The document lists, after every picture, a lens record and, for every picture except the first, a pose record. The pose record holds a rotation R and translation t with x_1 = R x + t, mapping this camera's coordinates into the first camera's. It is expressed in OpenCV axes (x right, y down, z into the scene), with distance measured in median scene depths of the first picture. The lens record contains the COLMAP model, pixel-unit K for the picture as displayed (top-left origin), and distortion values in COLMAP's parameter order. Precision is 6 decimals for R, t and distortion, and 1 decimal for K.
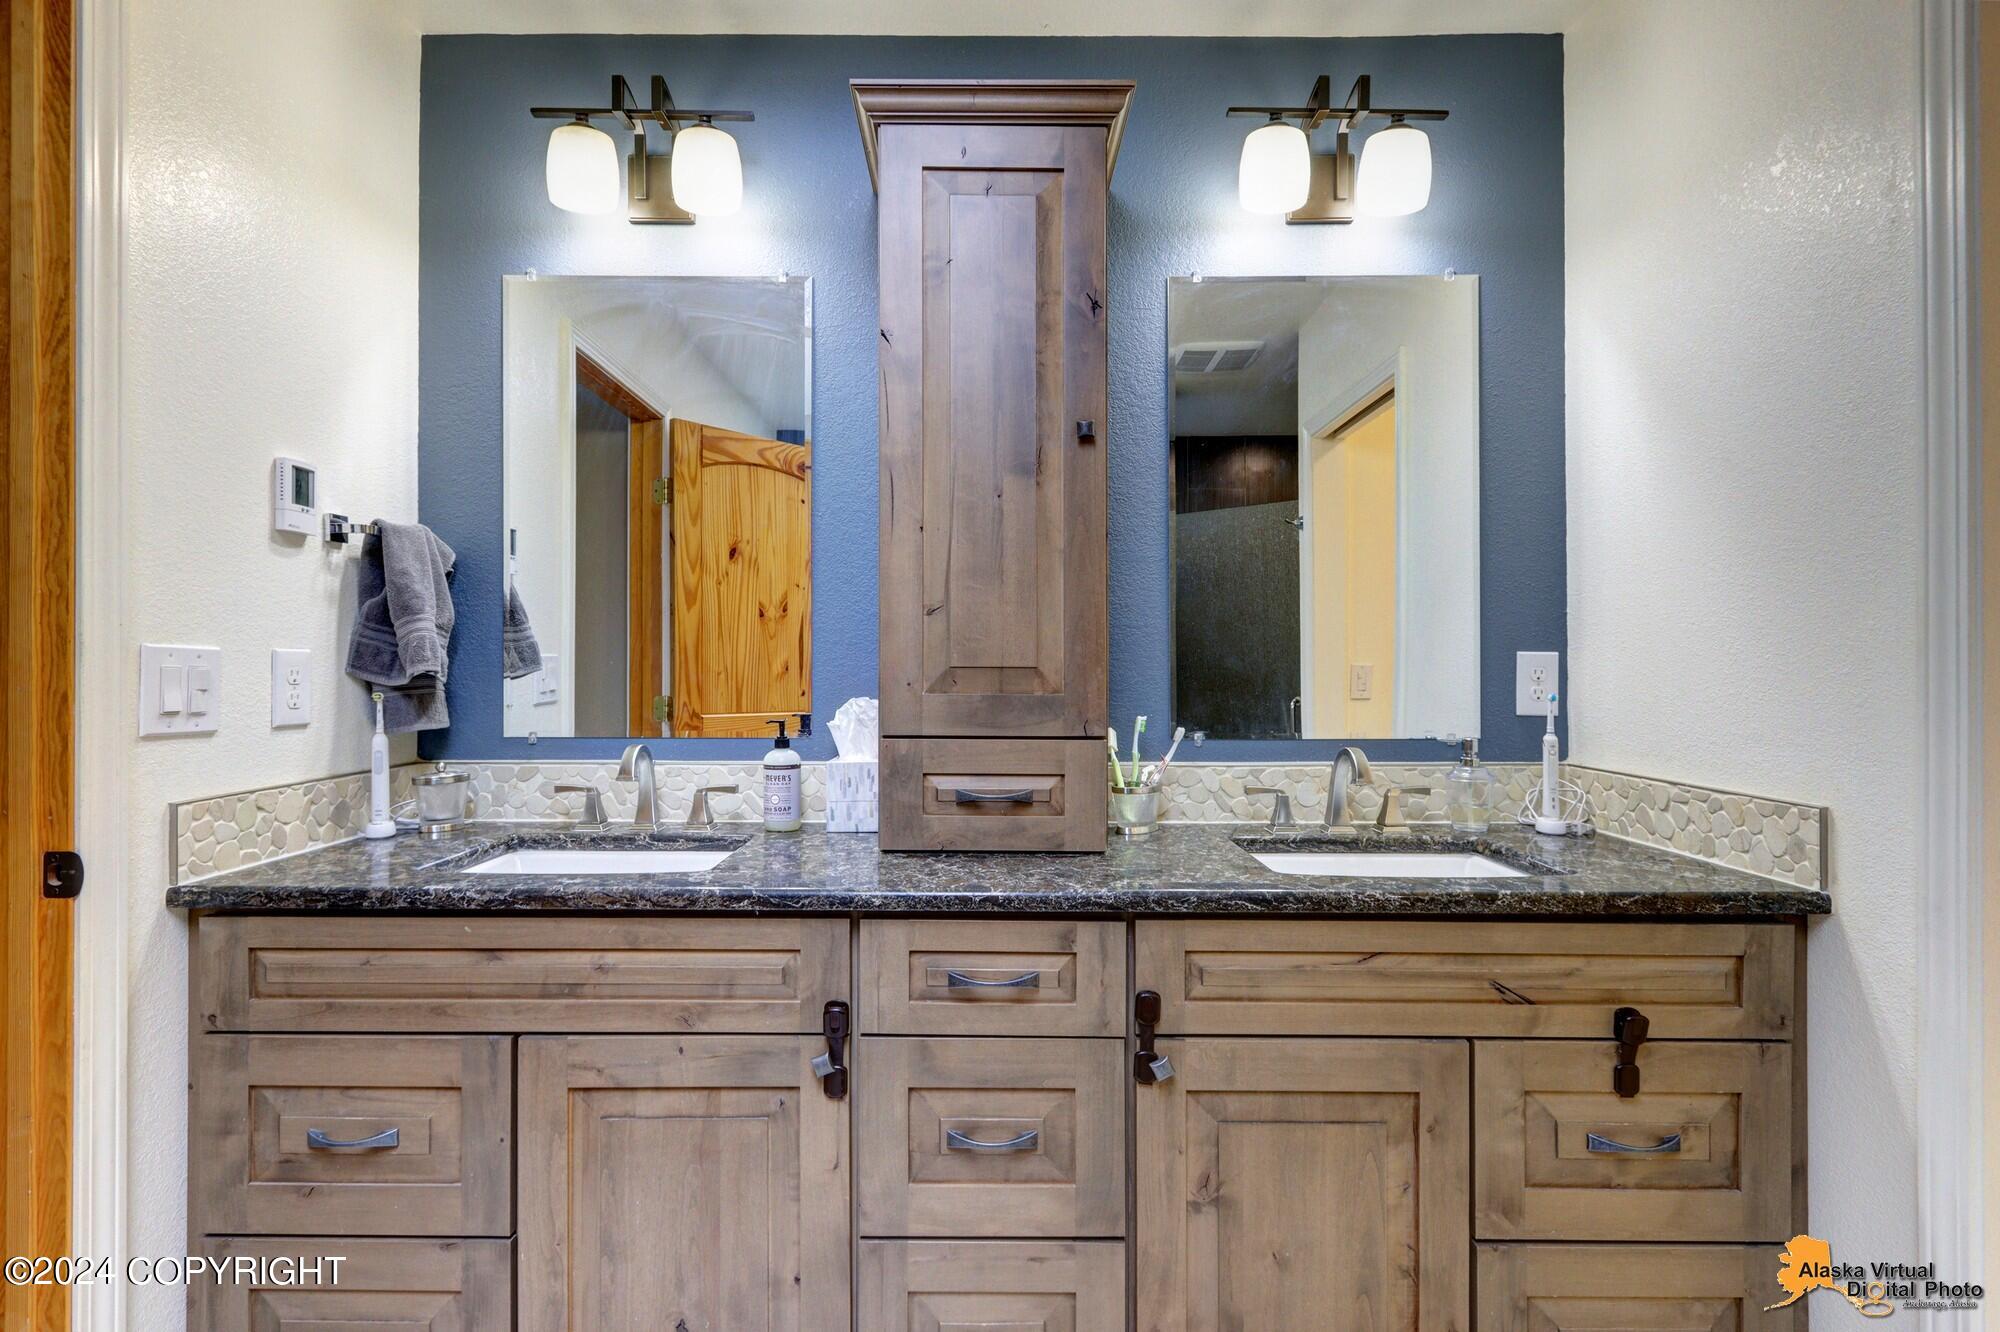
lens RADIAL K [[954.1, 0, 993.5], [0, 954.1, 660.6], [0, 0, 1]] dist [0.000397, -0.000007]
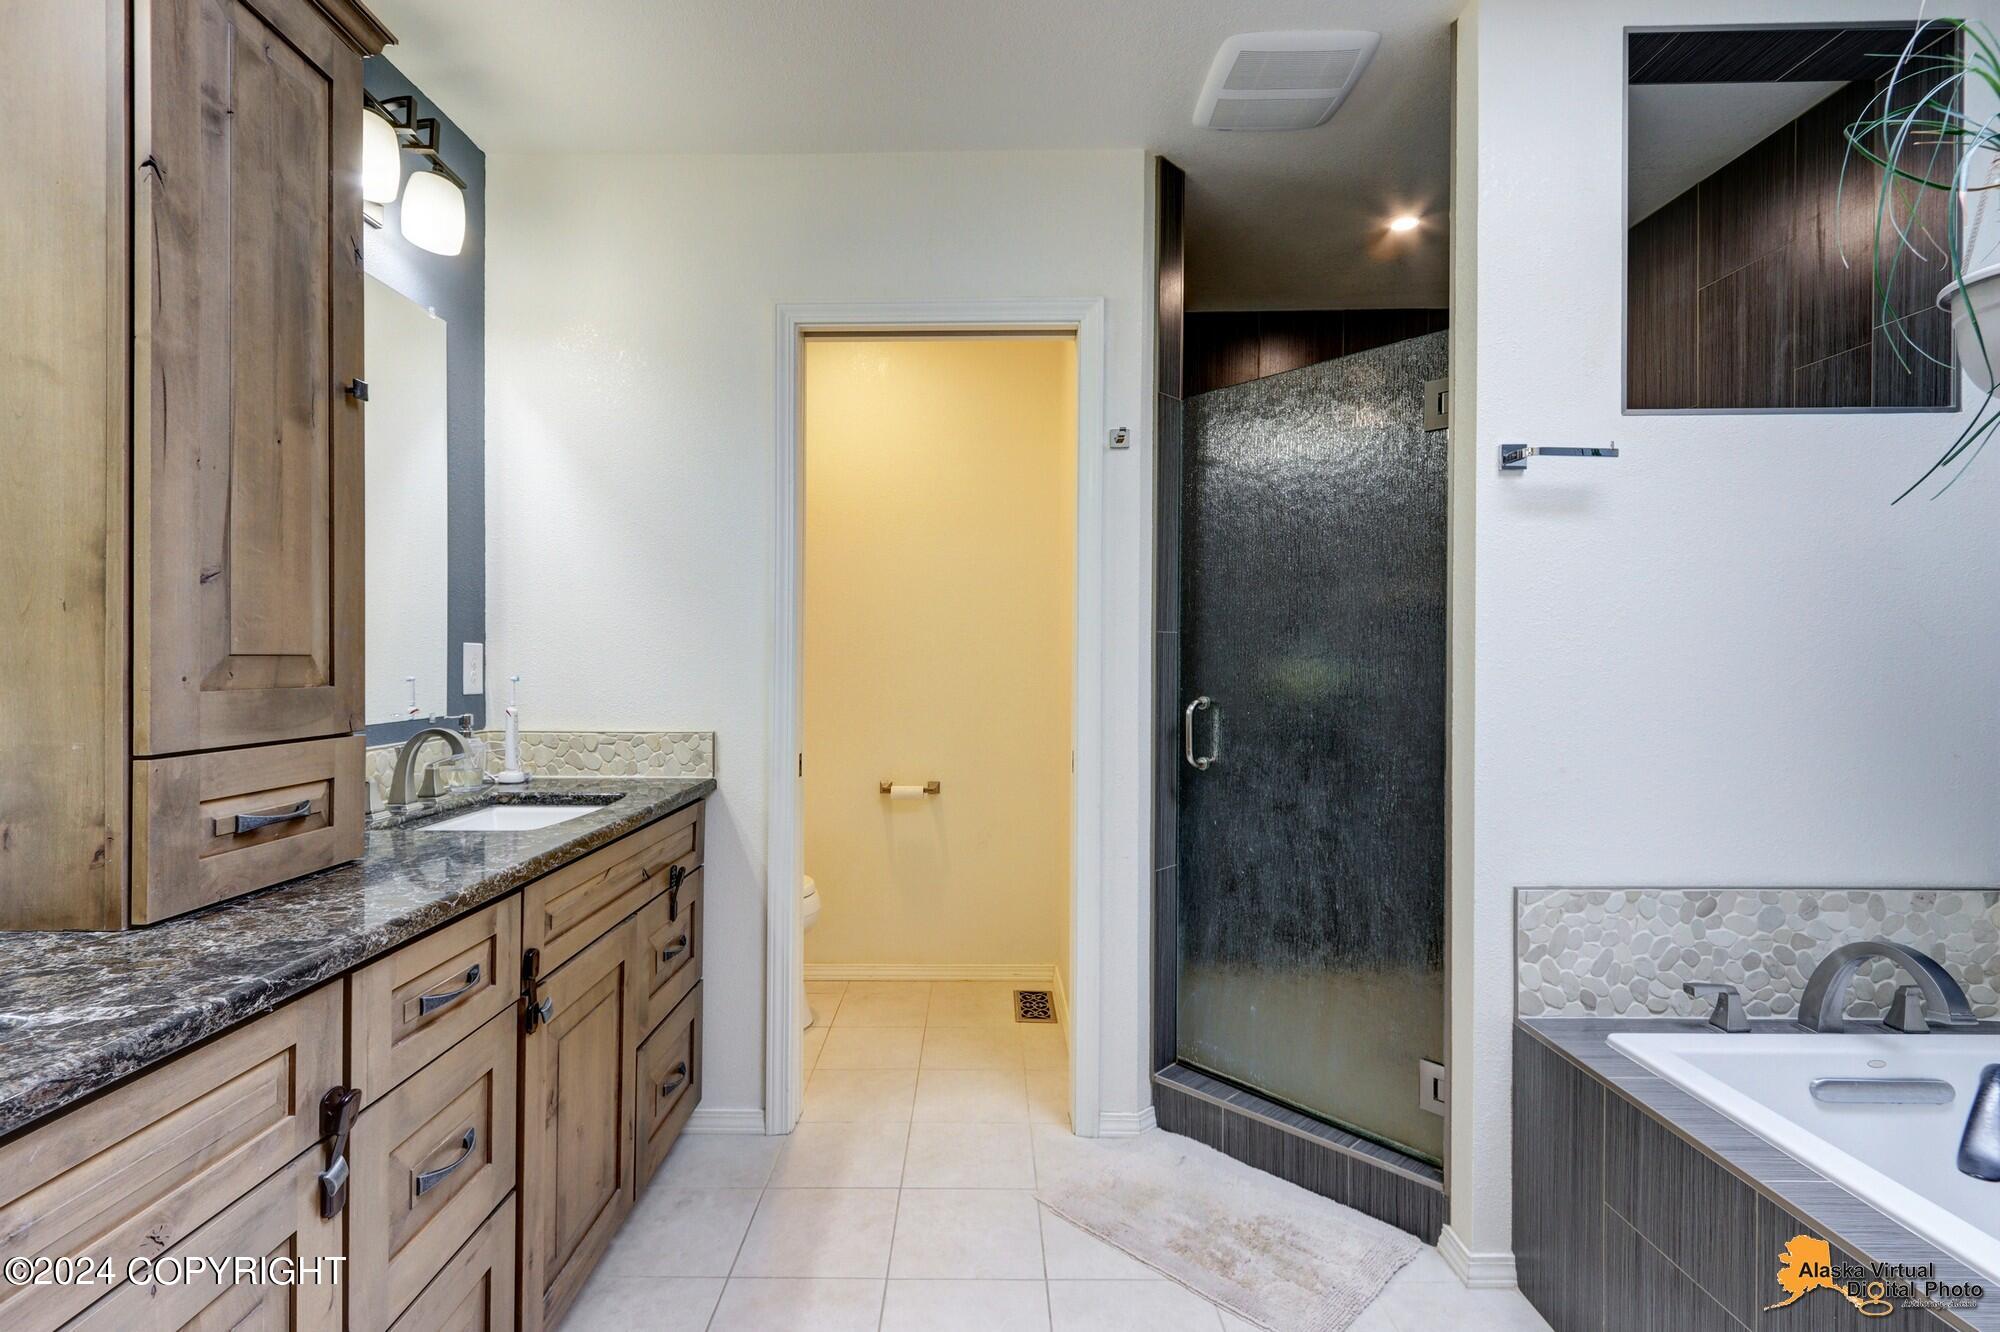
lens RADIAL K [[954.1, 0, 993.5], [0, 954.1, 660.6], [0, 0, 1]] dist [0.000397, -0.000007]
pose [[-0.027283, -0.004218, 0.999619, -0.812775], [-0.008530, 0.999956, 0.003987, 0.003492], [-0.999591, -0.008418, -0.027318, 0.422797]]
